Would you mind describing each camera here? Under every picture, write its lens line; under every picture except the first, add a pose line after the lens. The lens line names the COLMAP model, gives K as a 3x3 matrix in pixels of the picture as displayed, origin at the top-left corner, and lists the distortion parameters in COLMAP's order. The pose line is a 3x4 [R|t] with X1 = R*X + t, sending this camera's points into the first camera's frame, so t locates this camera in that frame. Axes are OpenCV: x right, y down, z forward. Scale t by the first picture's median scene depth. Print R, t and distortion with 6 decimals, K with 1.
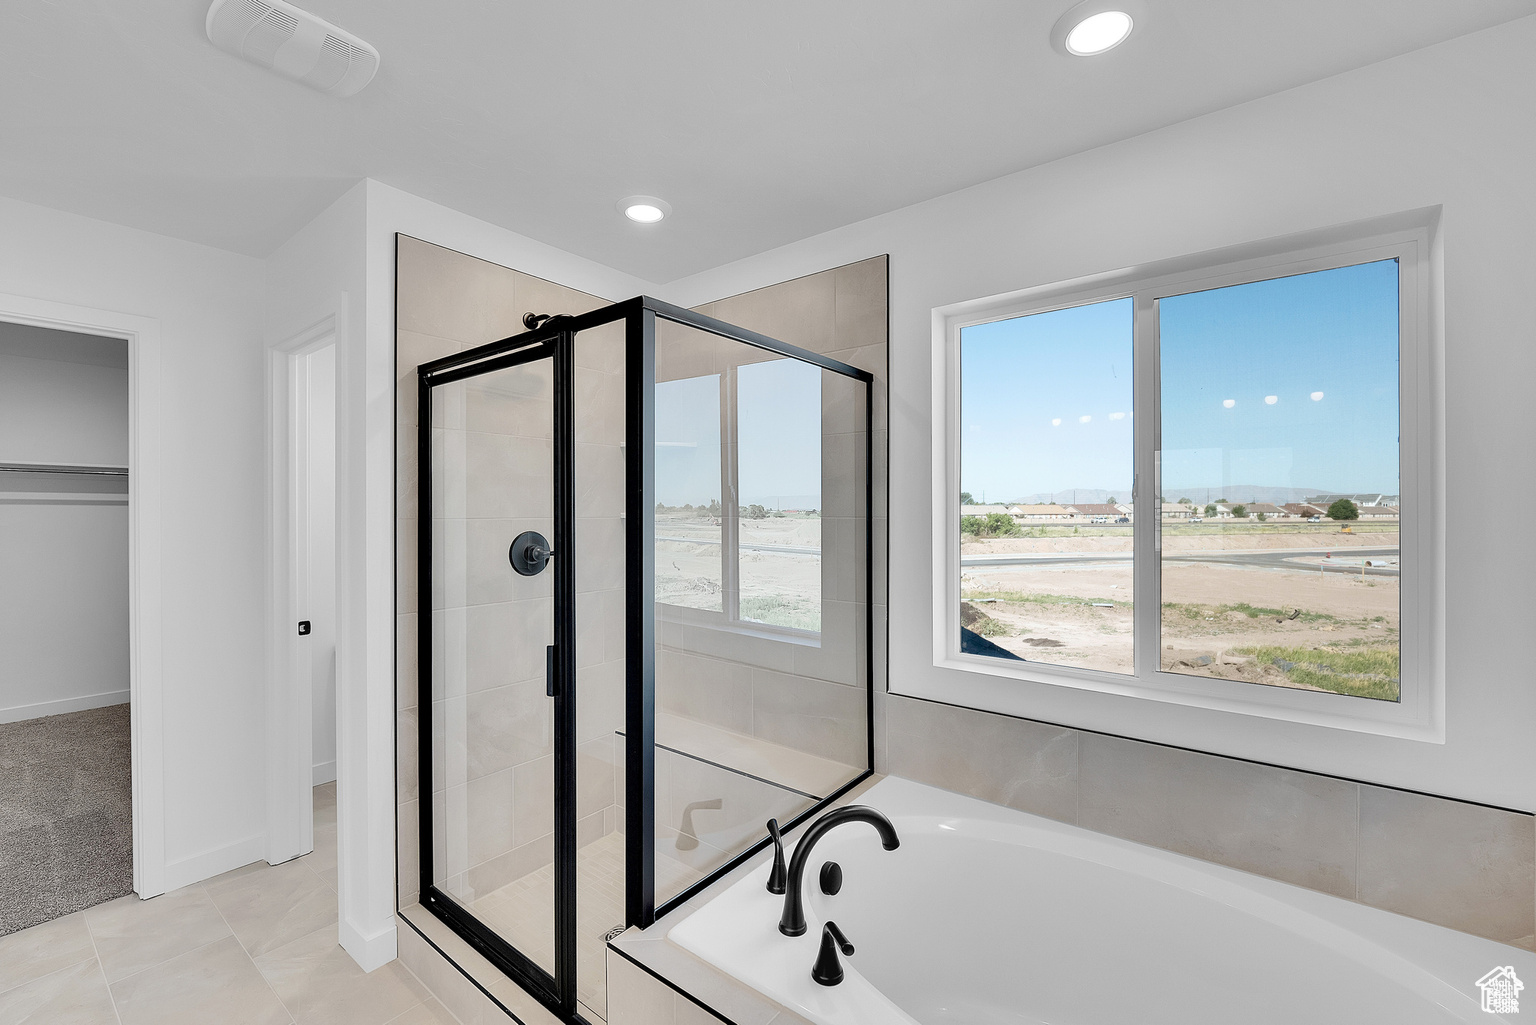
lens RADIAL K [[639.4, 0, 758.5], [0, 639.4, 513.2], [0, 0, 1]] dist [-0.006891, -0.000973]
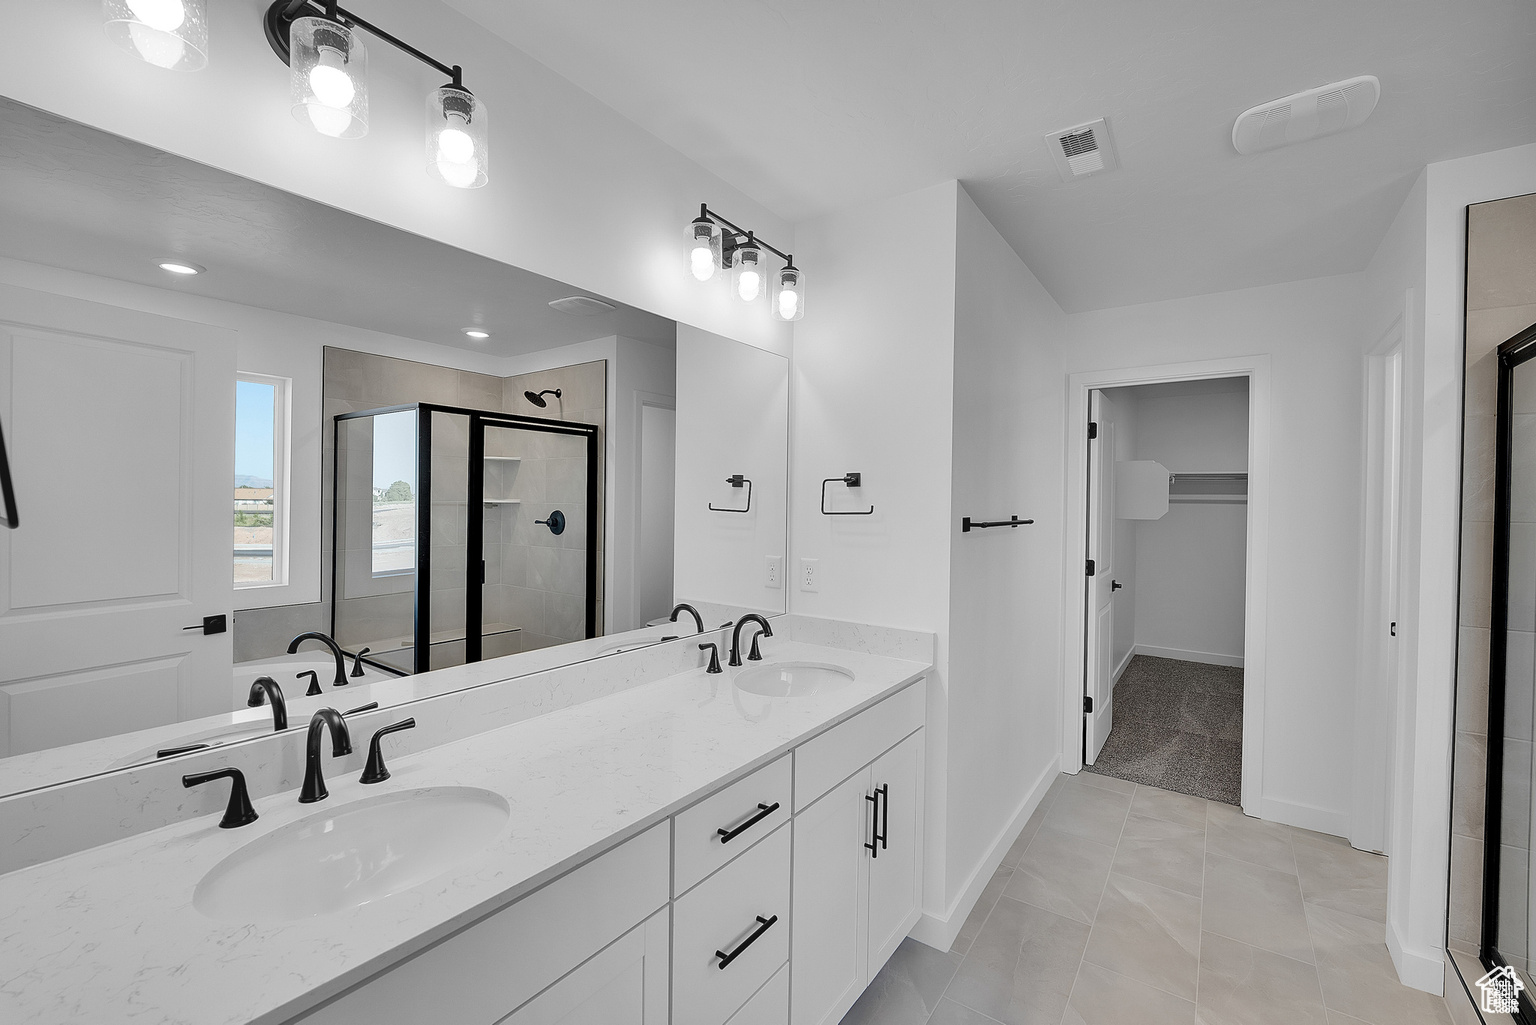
lens RADIAL K [[639.4, 0, 766.8], [0, 639.4, 504.3], [0, 0, 1]] dist [-0.006891, -0.000973]
pose [[0.044992, 0.007548, -0.998959, 0.281361], [-0.019030, 0.999796, 0.006698, -0.001662], [0.998806, 0.018709, 0.045126, -0.030750]]
